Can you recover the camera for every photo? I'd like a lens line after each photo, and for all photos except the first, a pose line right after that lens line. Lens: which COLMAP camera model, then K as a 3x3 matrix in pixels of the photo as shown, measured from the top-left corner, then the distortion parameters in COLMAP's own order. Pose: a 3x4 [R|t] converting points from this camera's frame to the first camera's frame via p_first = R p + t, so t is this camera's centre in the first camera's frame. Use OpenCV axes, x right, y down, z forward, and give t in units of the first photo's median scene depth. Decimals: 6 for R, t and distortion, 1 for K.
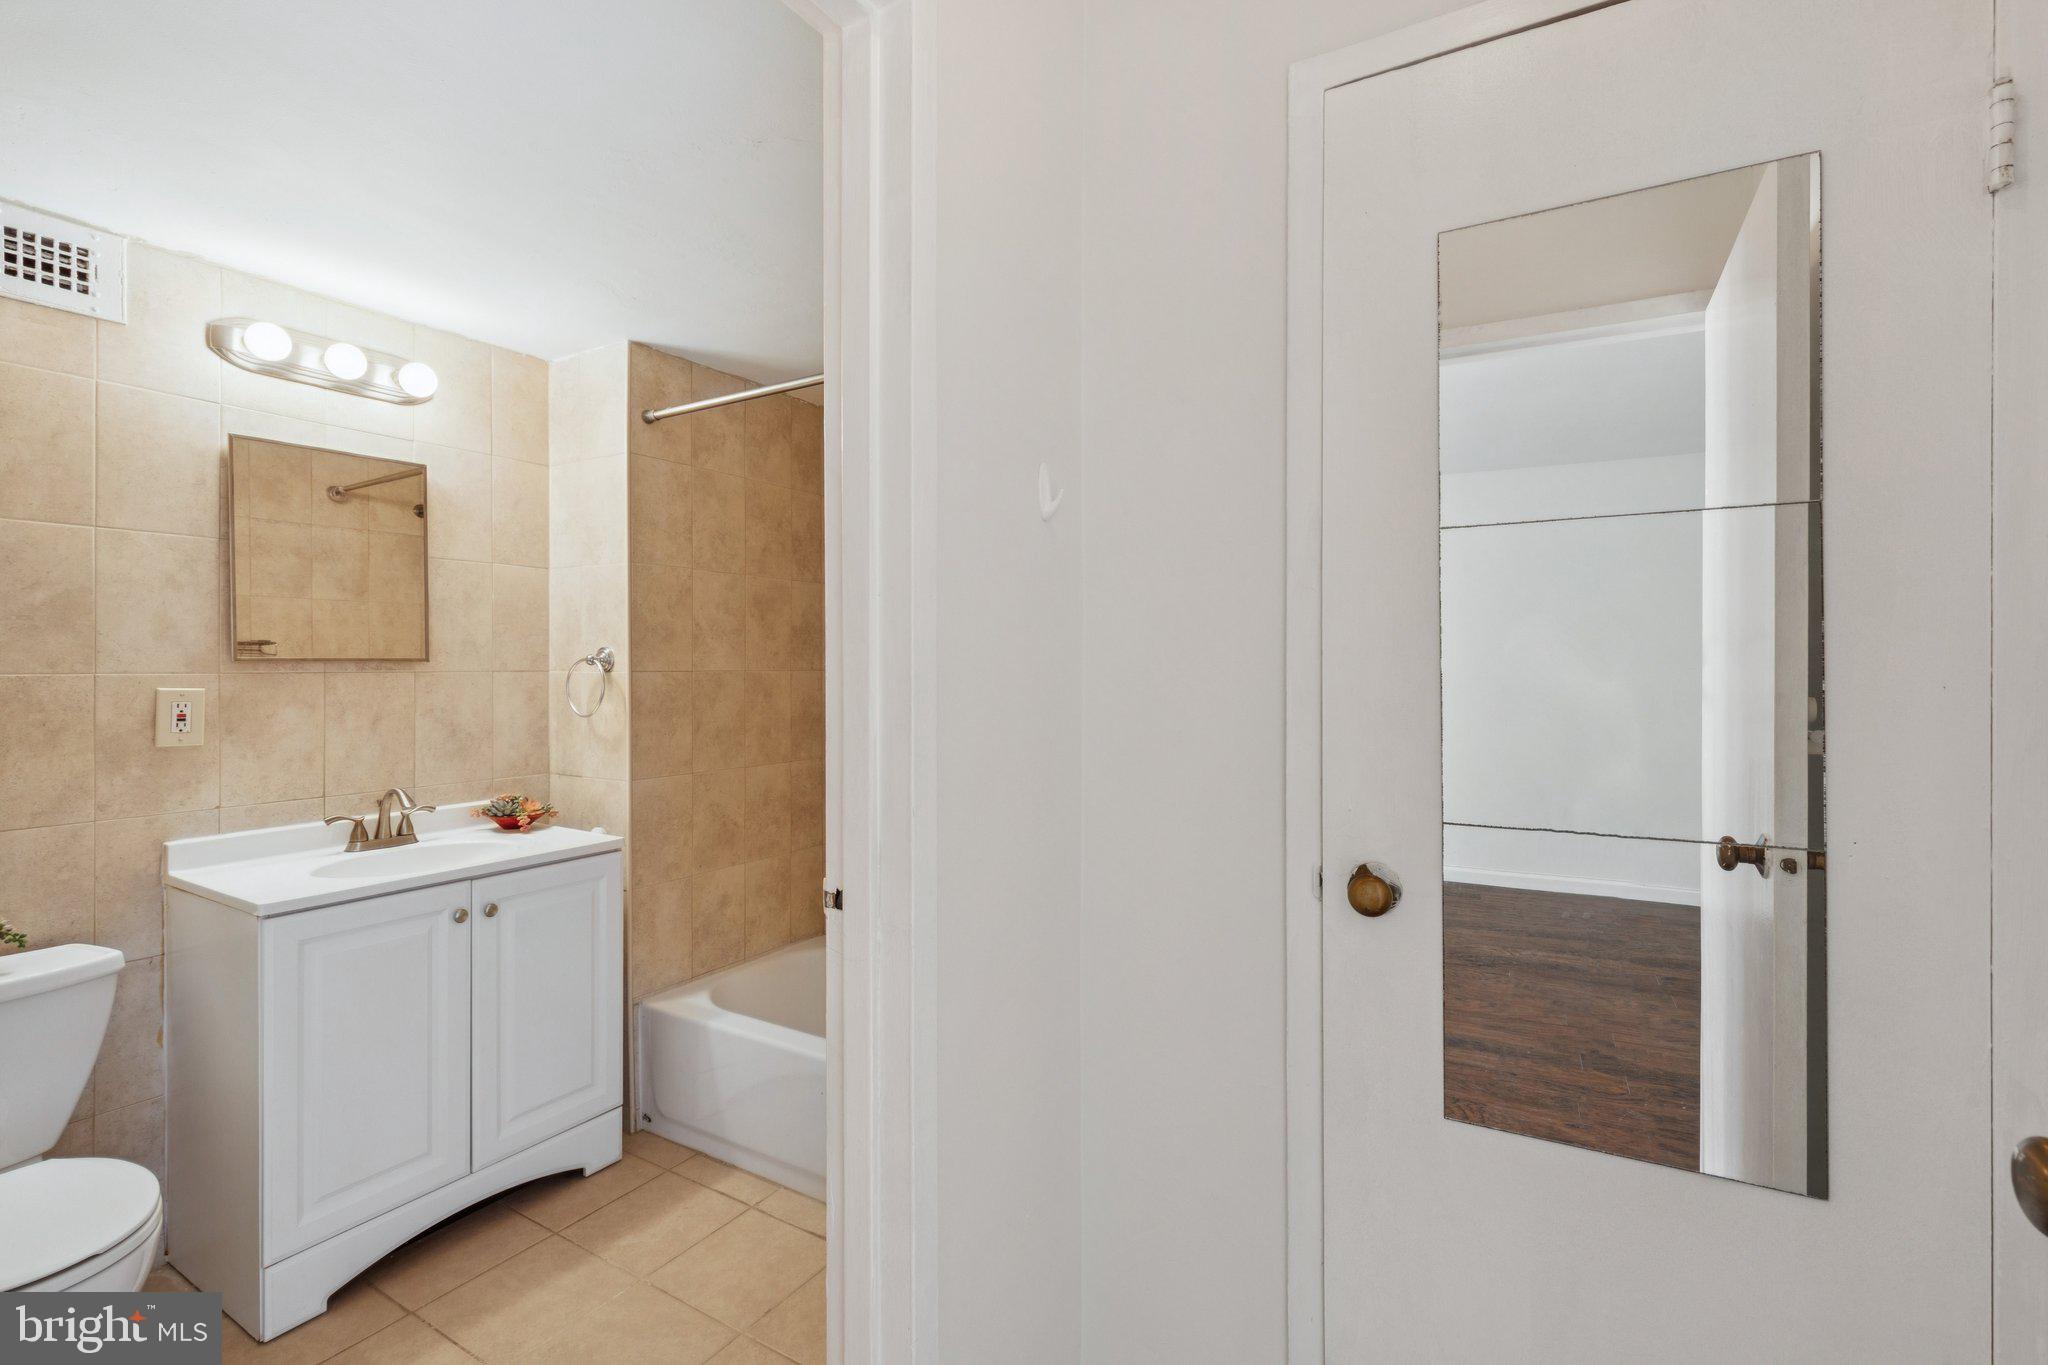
lens RADIAL K [[940.1, 0, 1018.4], [0, 940.1, 669.2], [0, 0, 1]] dist [0.010611, -0.001616]
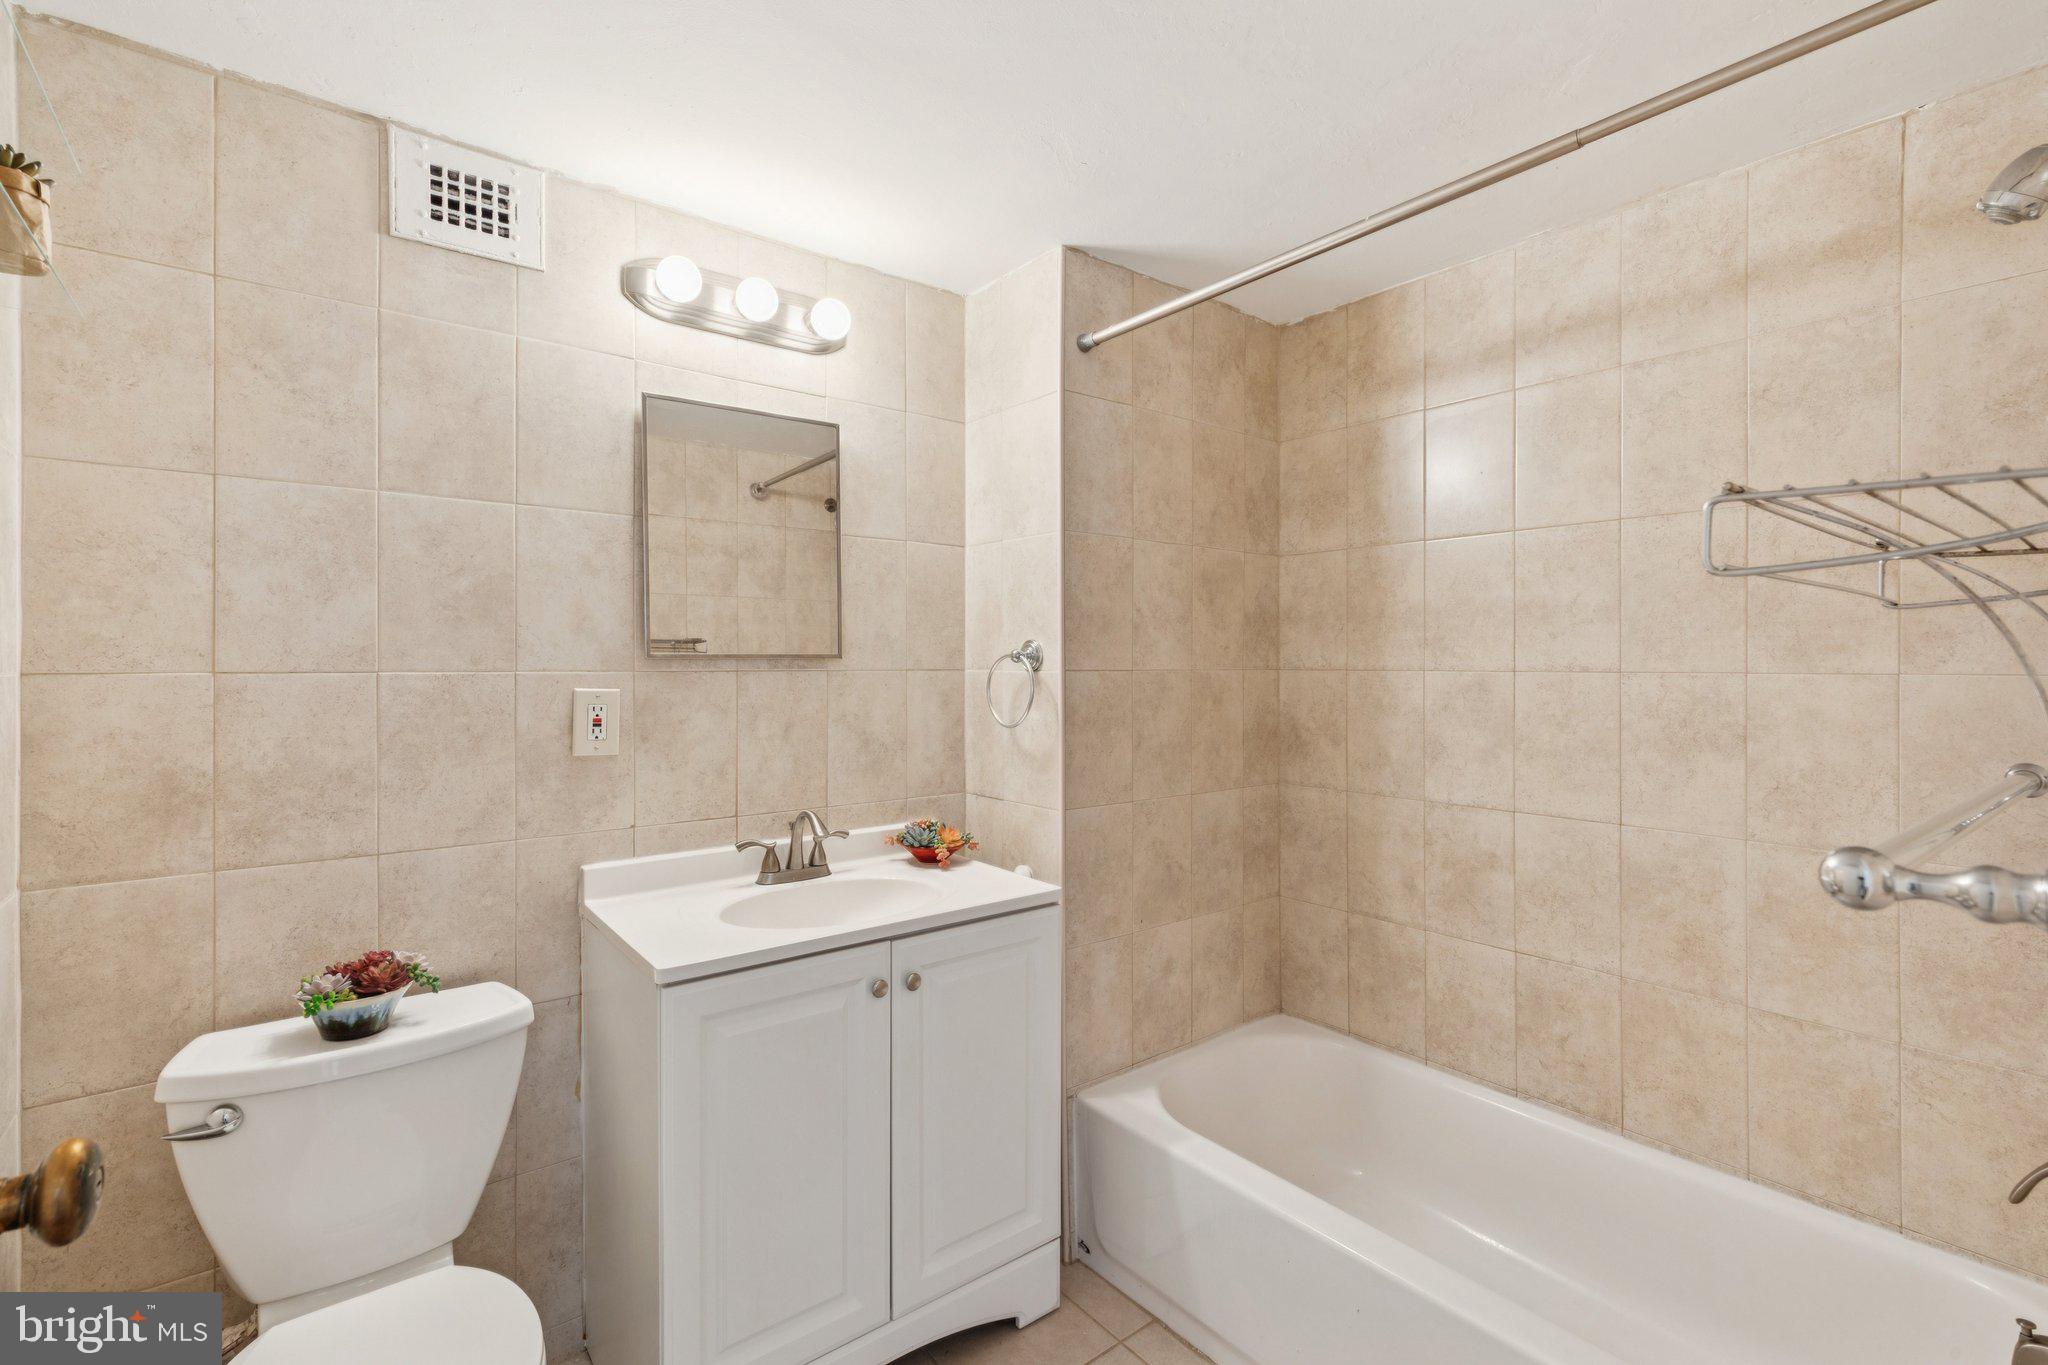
lens RADIAL K [[940.1, 0, 1021.6], [0, 940.1, 675.2], [0, 0, 1]] dist [0.010611, -0.001616]
pose [[0.935352, 0.004085, -0.353693, -0.178244], [-0.001482, 0.999970, 0.007630, 0.000381], [0.353714, -0.006612, 0.935330, 0.273426]]
